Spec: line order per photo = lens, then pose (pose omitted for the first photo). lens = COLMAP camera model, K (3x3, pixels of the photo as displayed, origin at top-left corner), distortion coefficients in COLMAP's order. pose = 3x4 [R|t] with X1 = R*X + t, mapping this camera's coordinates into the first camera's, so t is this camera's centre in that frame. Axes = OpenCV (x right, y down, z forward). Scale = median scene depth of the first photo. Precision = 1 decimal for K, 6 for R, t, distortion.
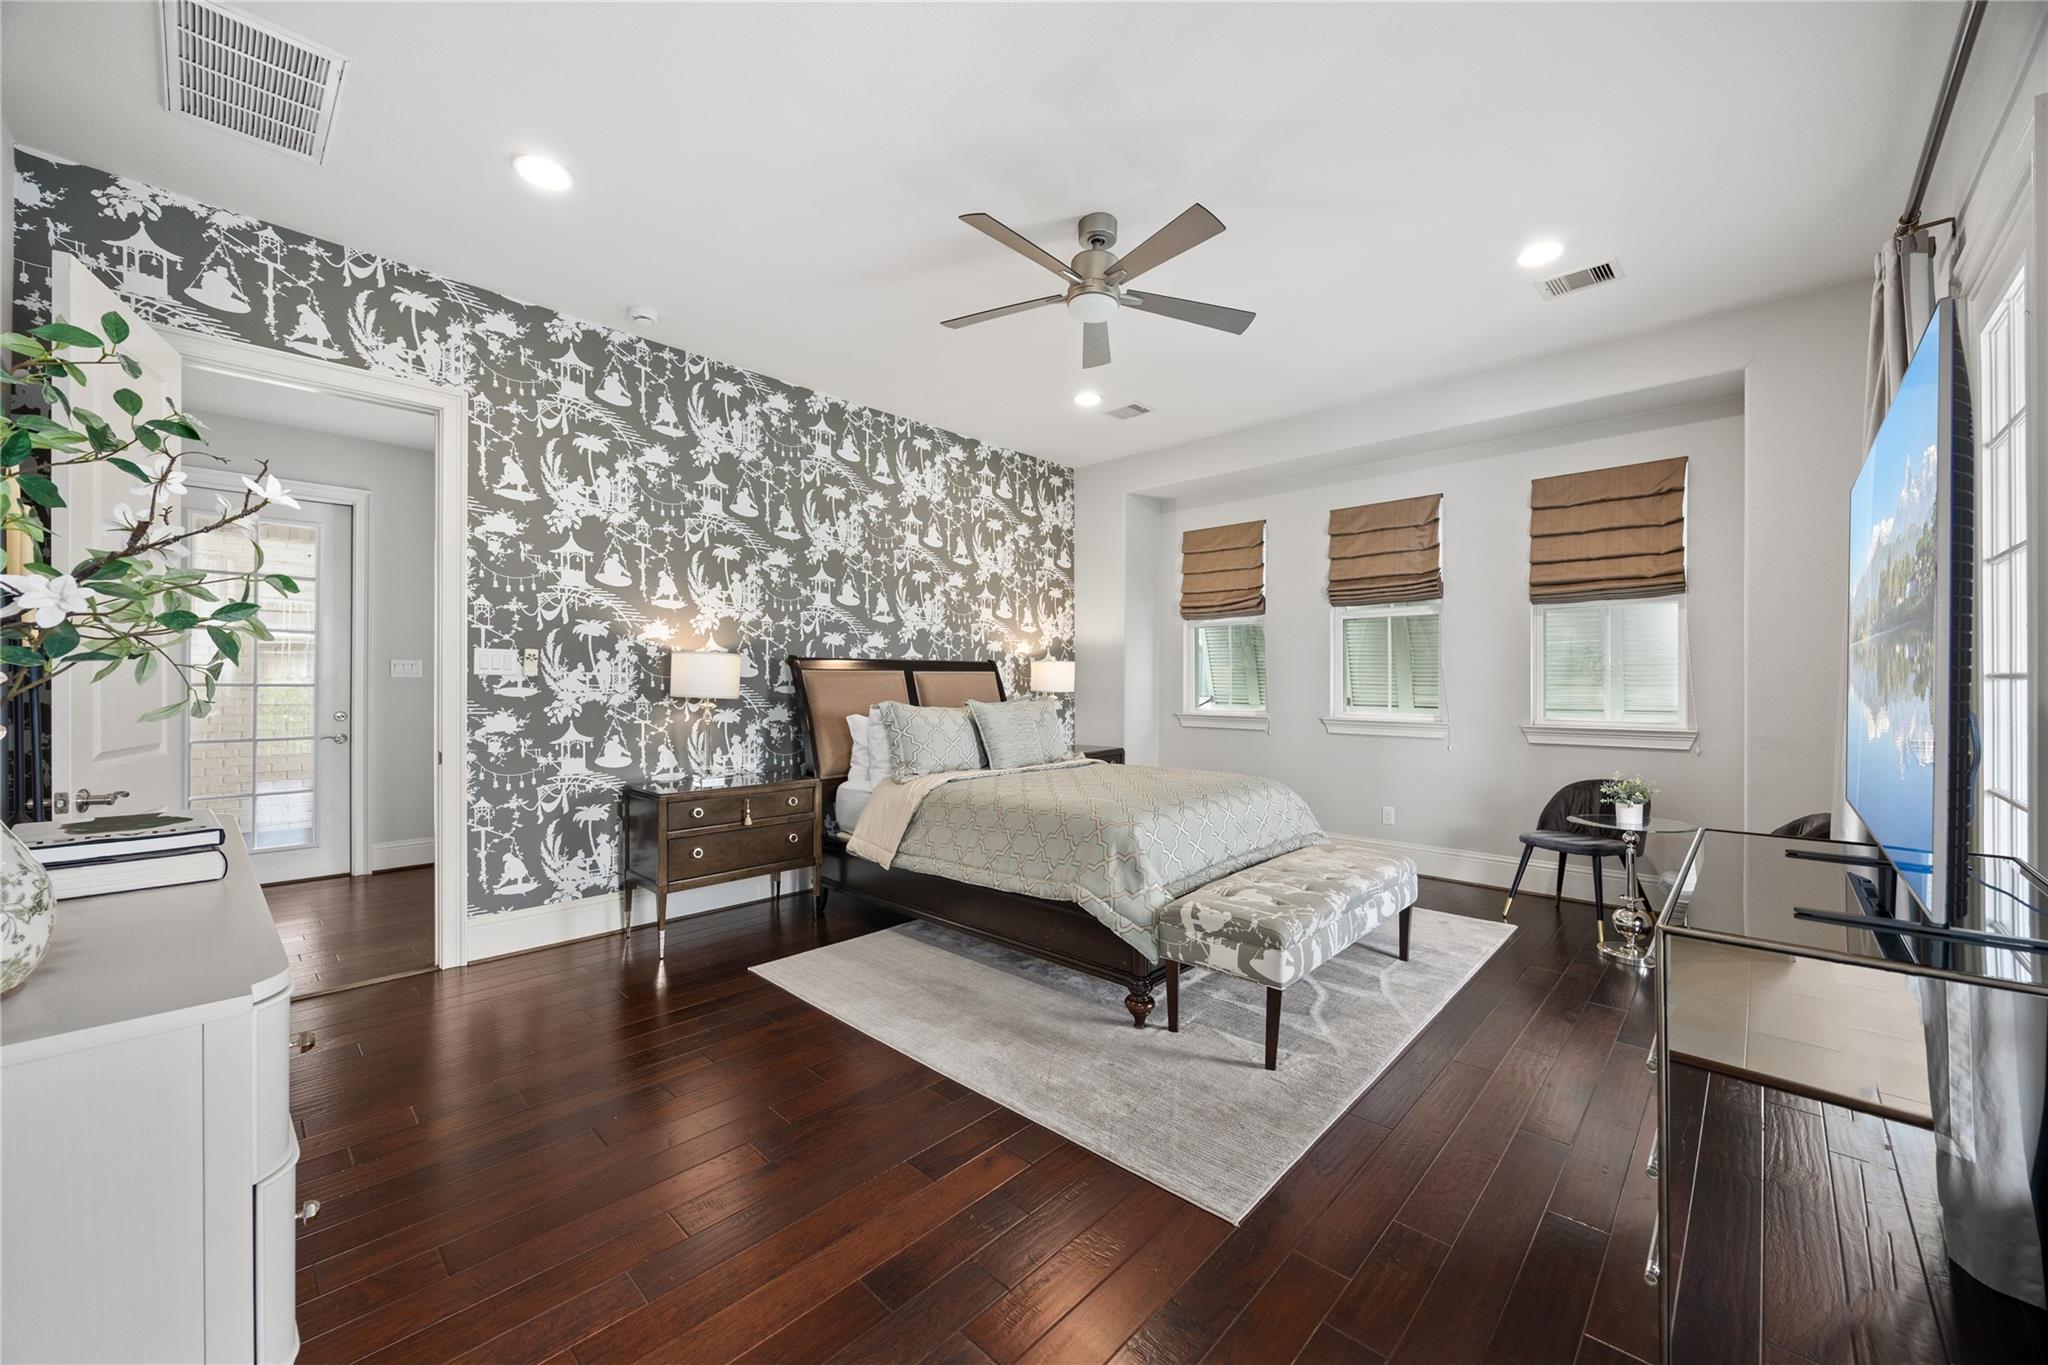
lens RADIAL K [[777.9, 0, 1035.6], [0, 777.9, 682.9], [0, 0, 1]] dist [0.002456, 0.000121]
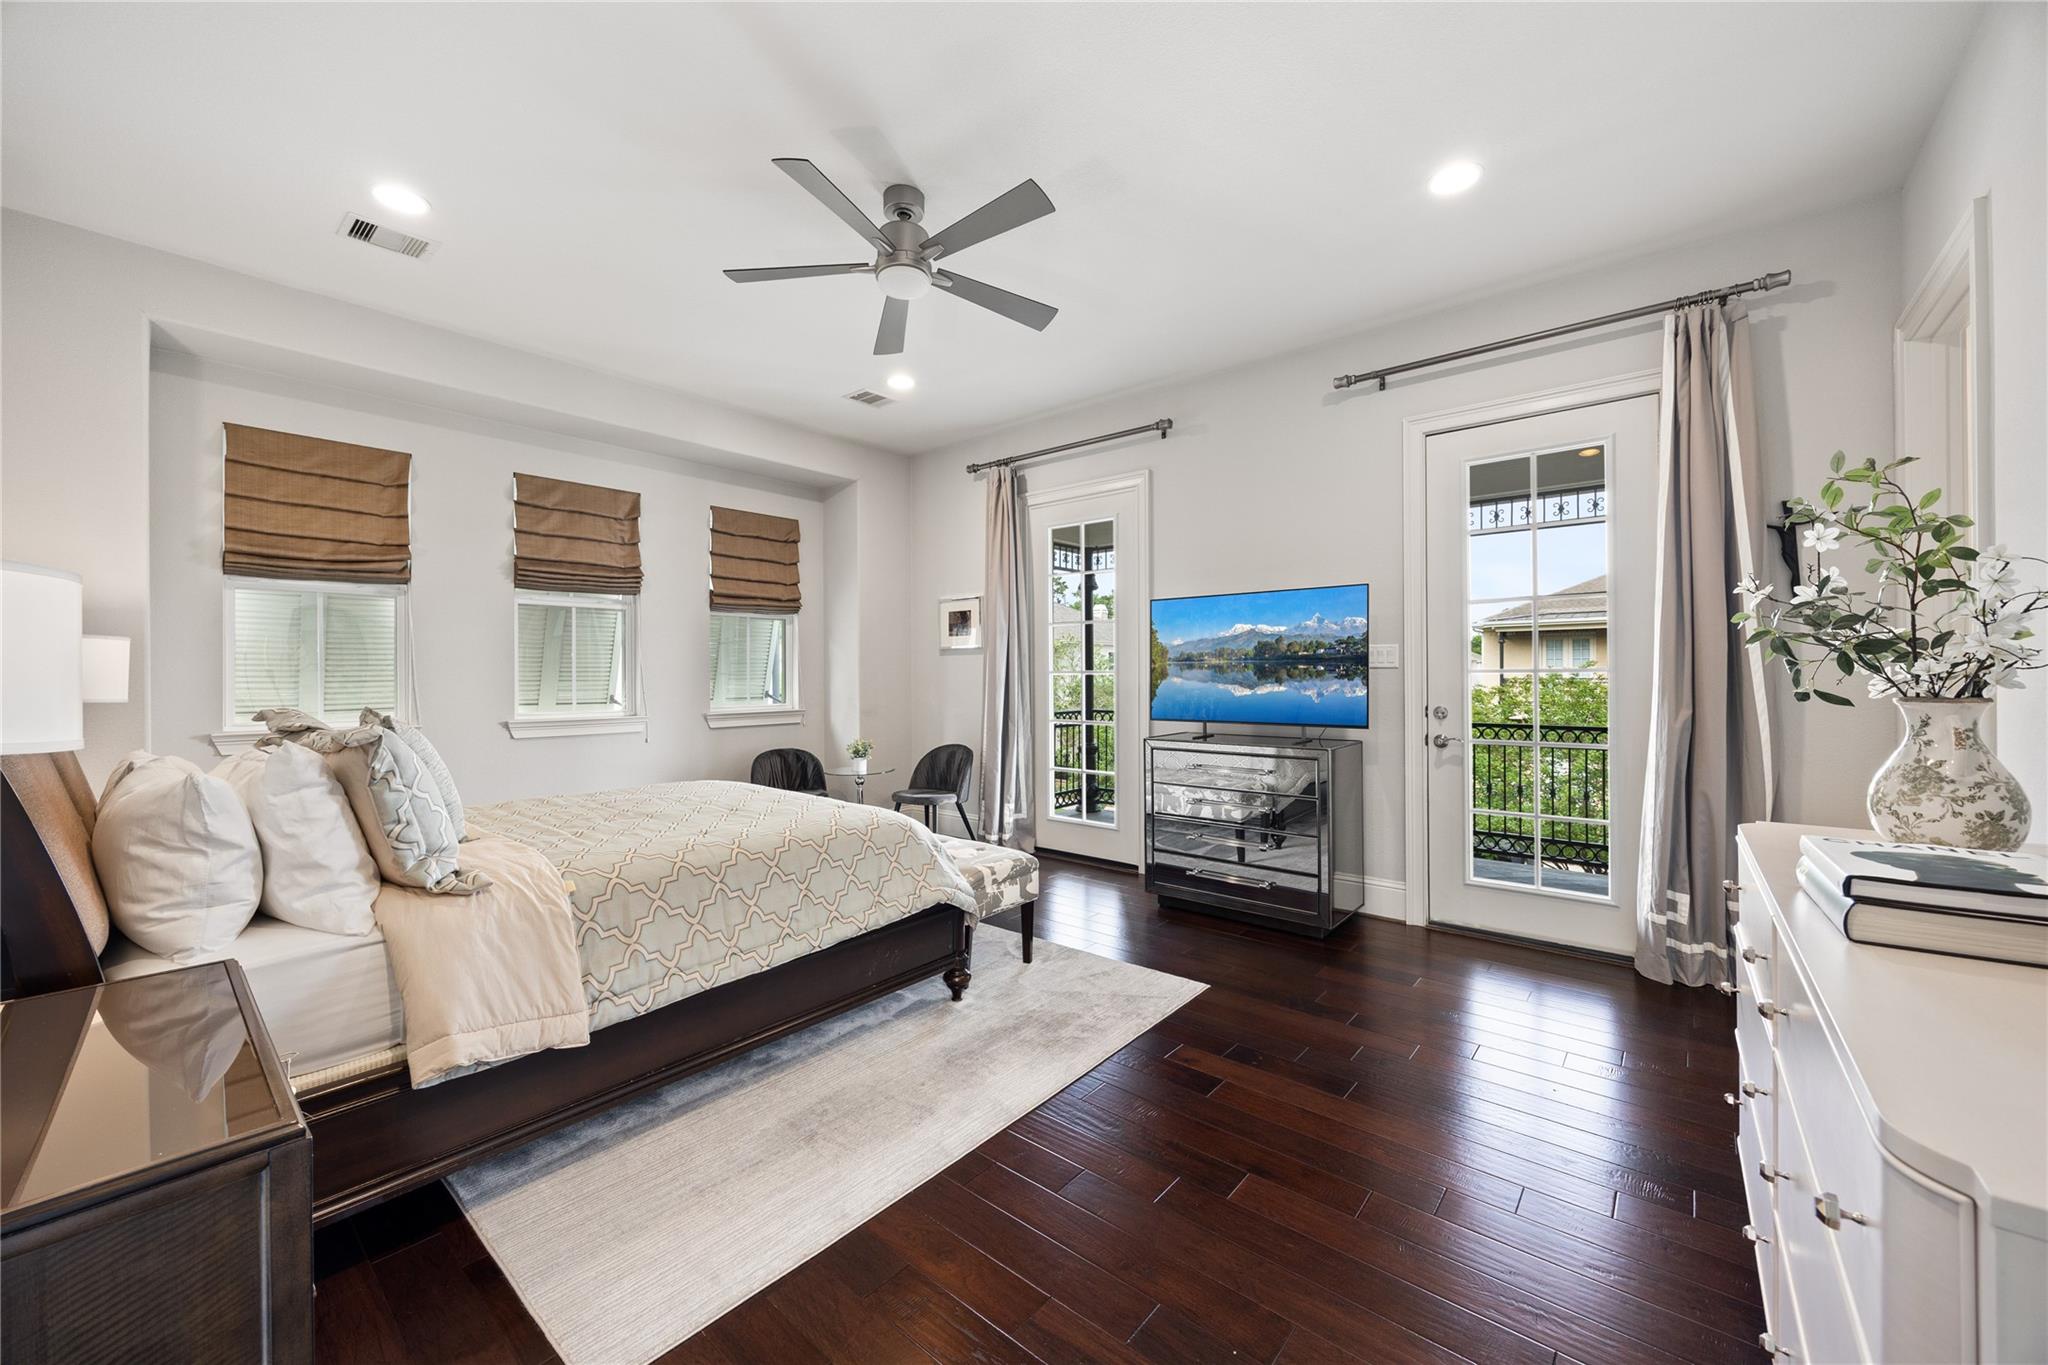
lens RADIAL K [[777.9, 0, 1033.4], [0, 777.9, 668.1], [0, 0, 1]] dist [0.002456, 0.000121]
pose [[-0.052898, 0.002234, 0.998597, -0.552249], [0.006046, 0.999980, -0.001917, -0.007353], [-0.998582, 0.005936, -0.052910, 0.553597]]
